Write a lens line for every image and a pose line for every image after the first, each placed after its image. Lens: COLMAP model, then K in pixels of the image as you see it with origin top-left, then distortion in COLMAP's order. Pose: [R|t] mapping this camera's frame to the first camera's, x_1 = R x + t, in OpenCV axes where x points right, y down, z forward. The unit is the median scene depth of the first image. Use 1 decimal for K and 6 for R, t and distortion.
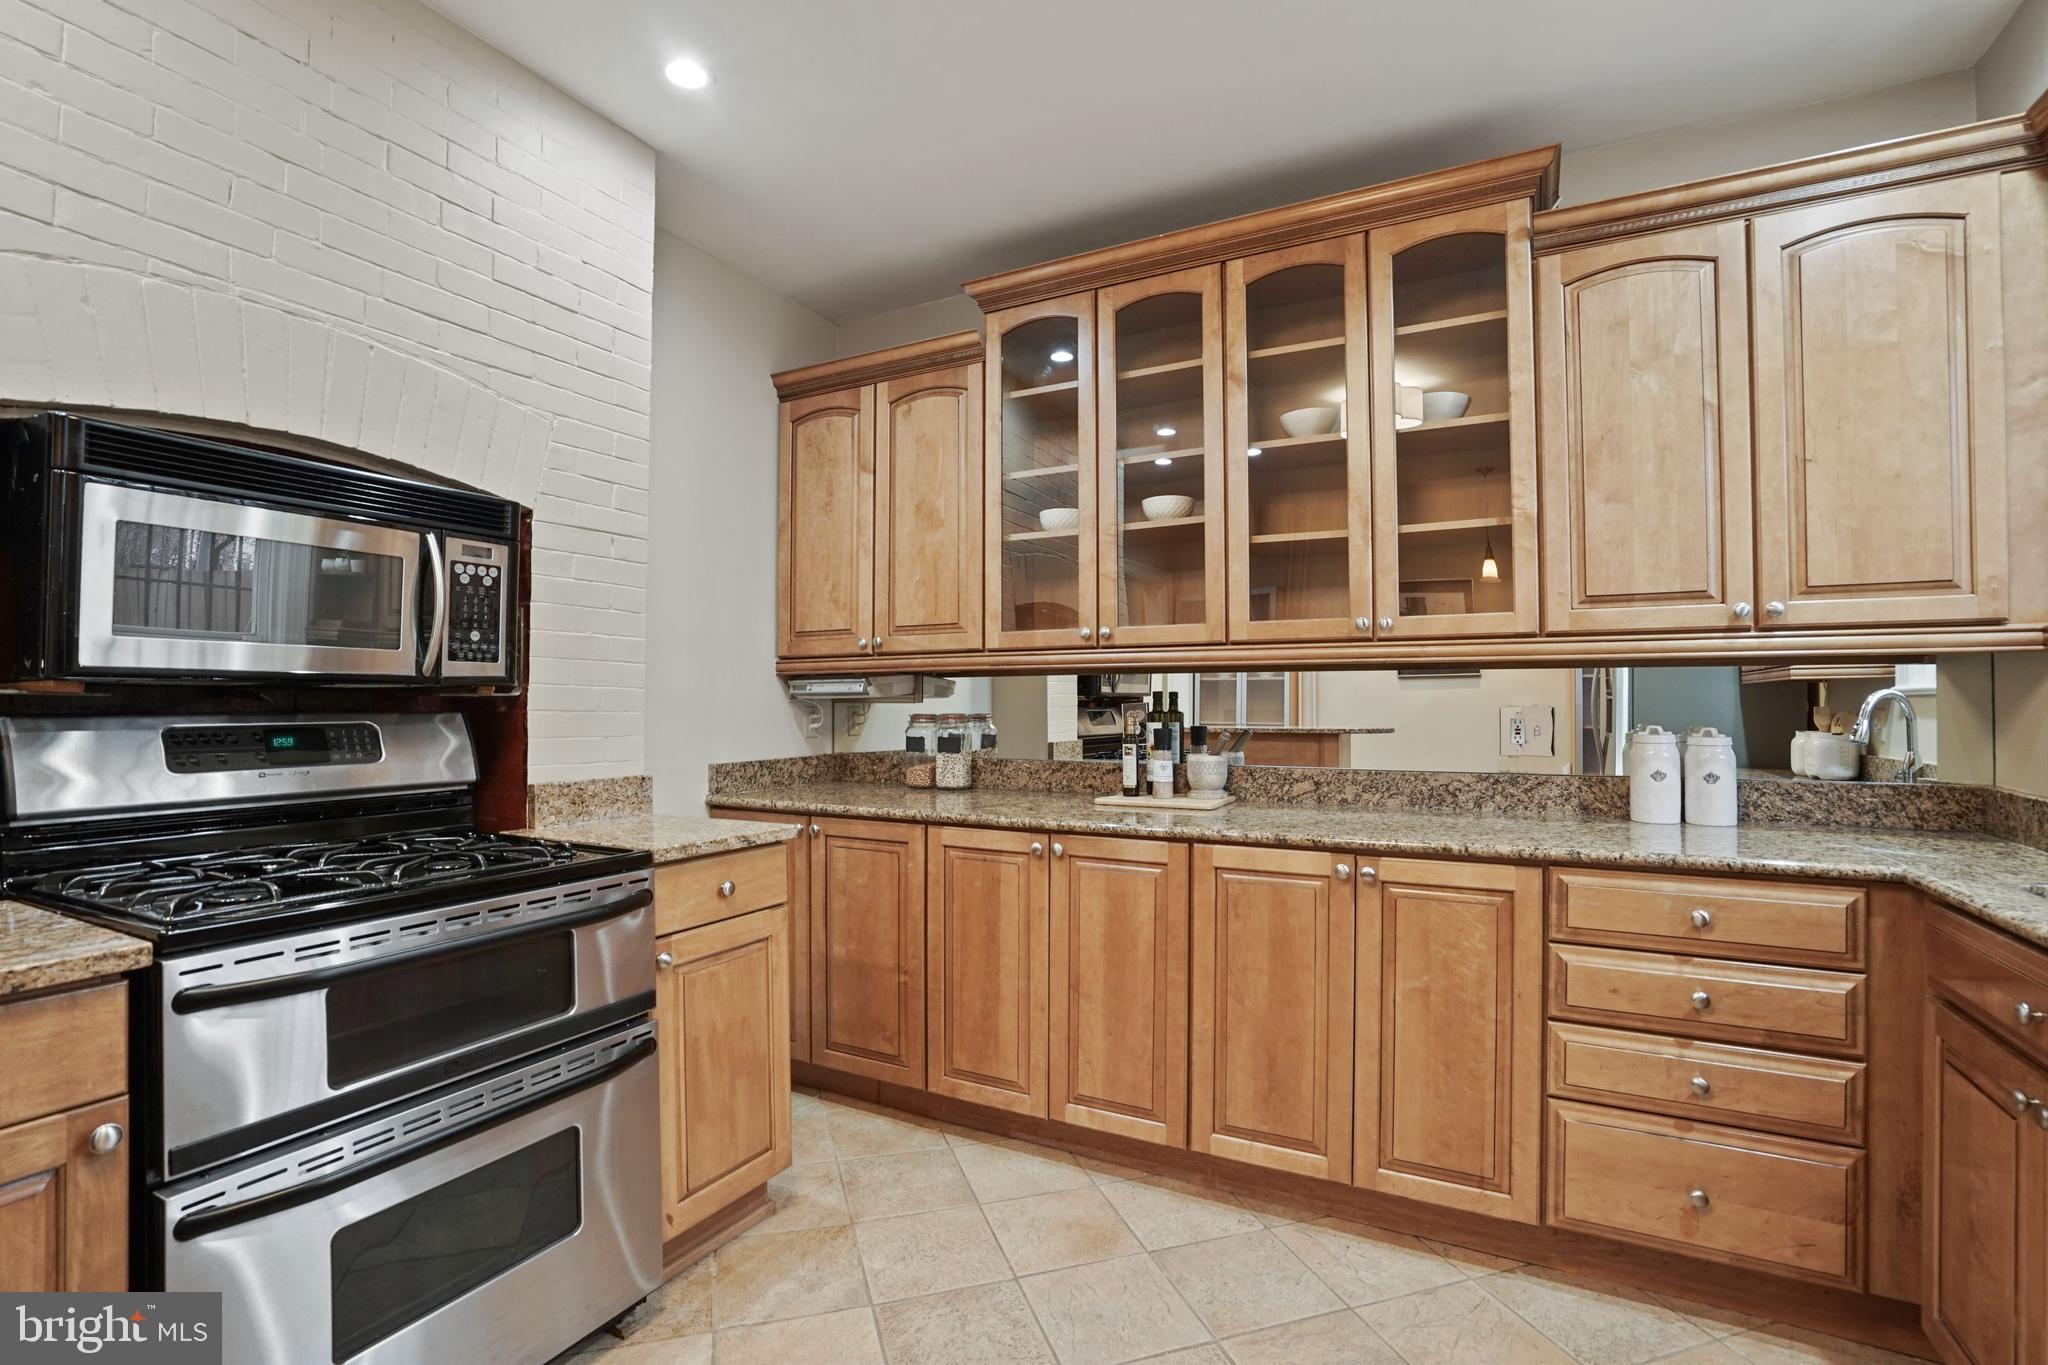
lens RADIAL K [[941.2, 0, 1030.5], [0, 941.2, 683.7], [0, 0, 1]] dist [-0.052625, 0.019698]
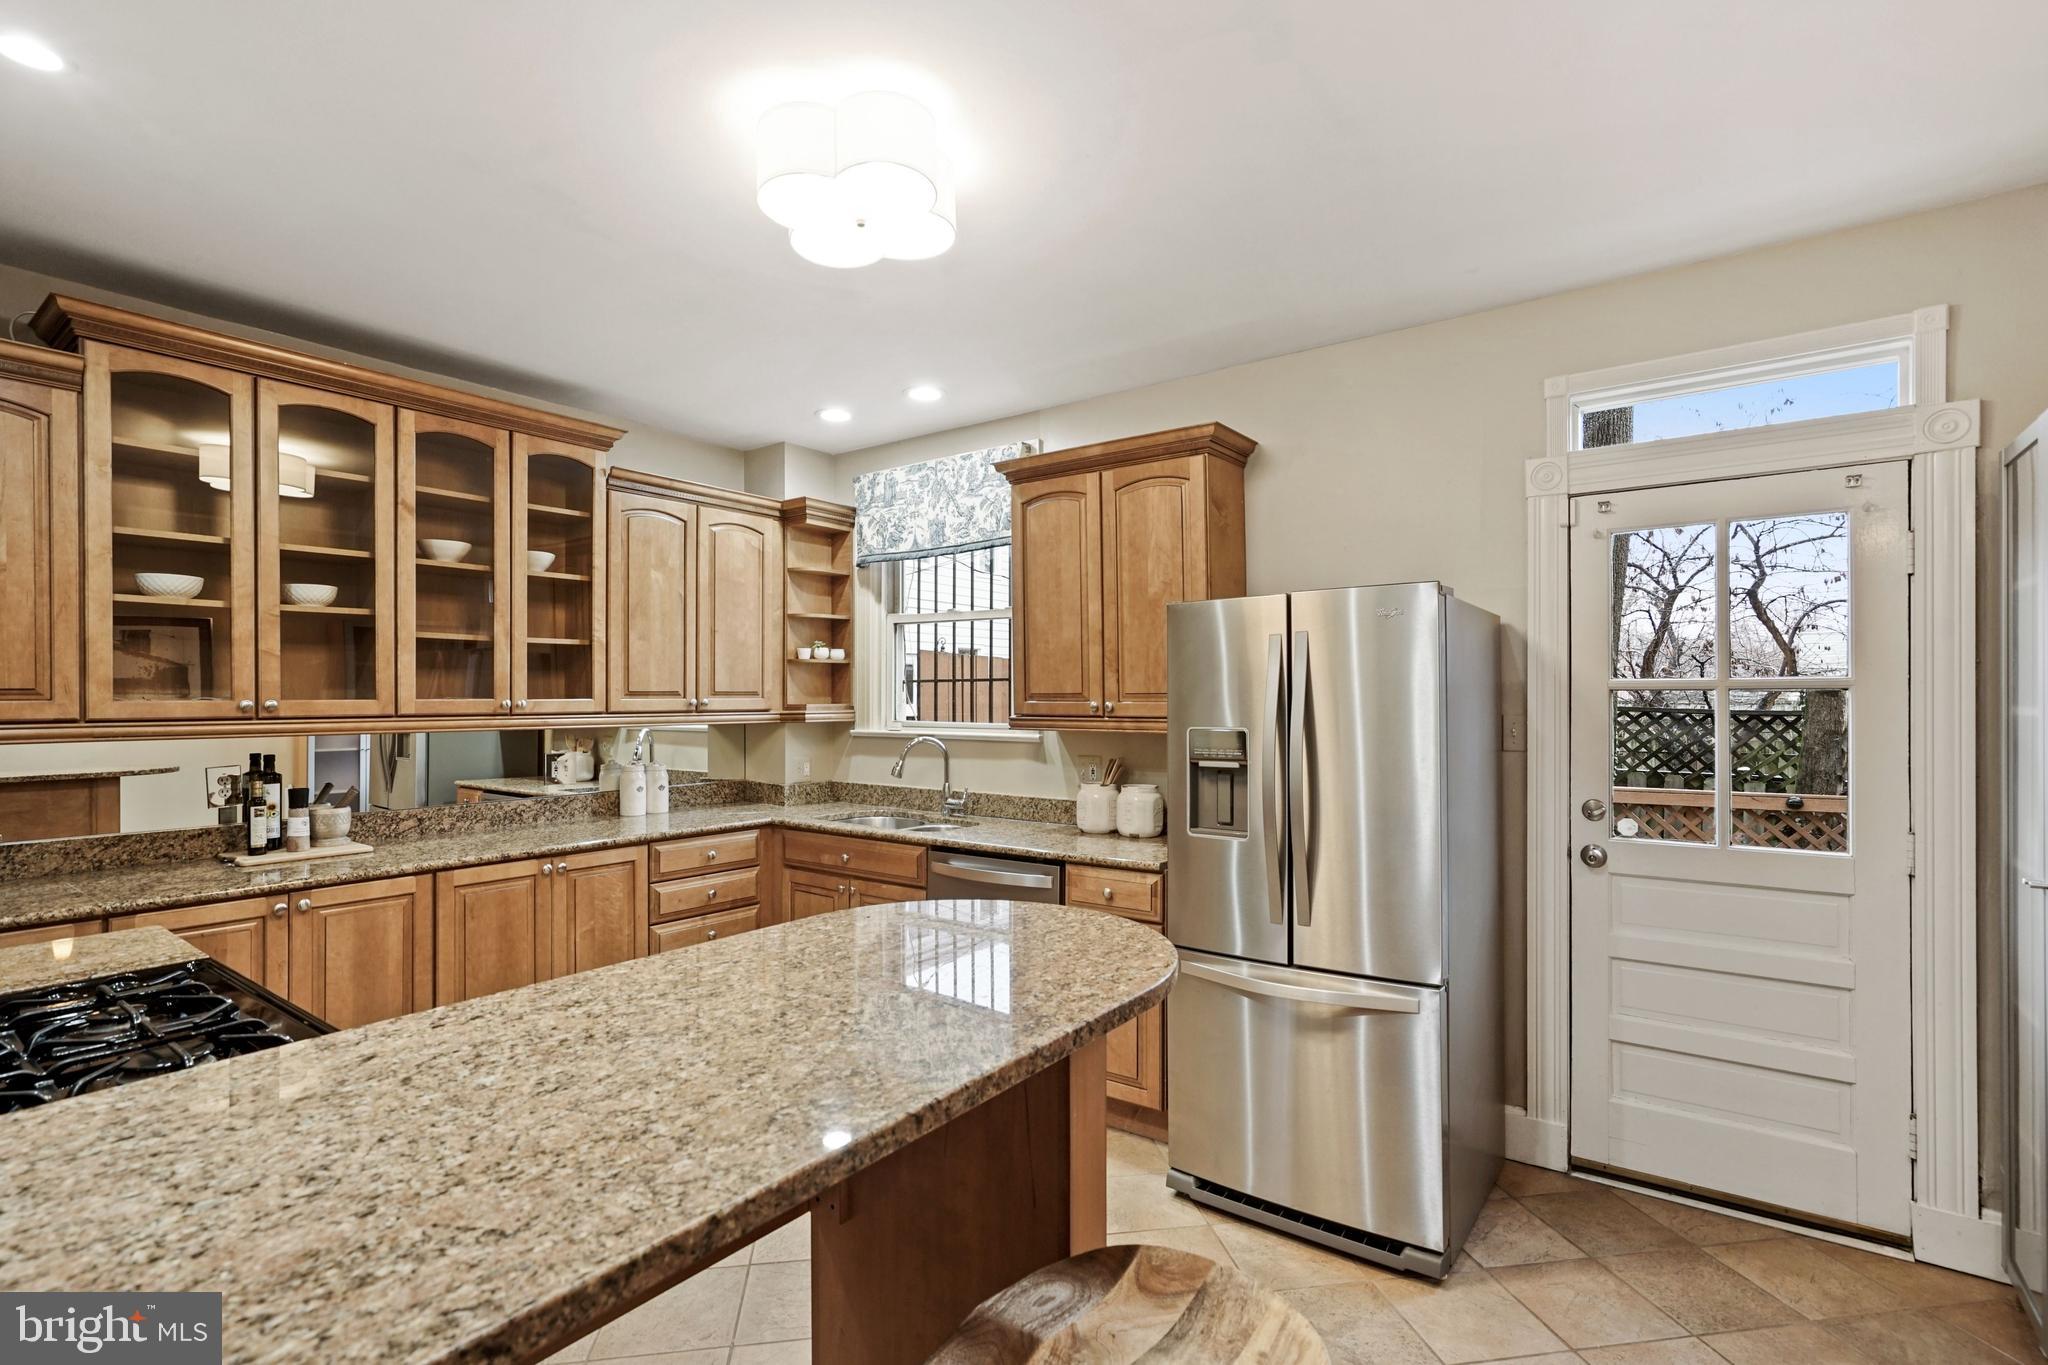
lens RADIAL K [[941.2, 0, 1030.5], [0, 941.2, 683.7], [0, 0, 1]] dist [-0.052625, 0.019698]
pose [[0.146178, 0.014273, 0.989155, -1.018171], [-0.014179, 0.999823, -0.012332, -0.095133], [-0.989157, -0.012223, 0.146355, -0.021411]]
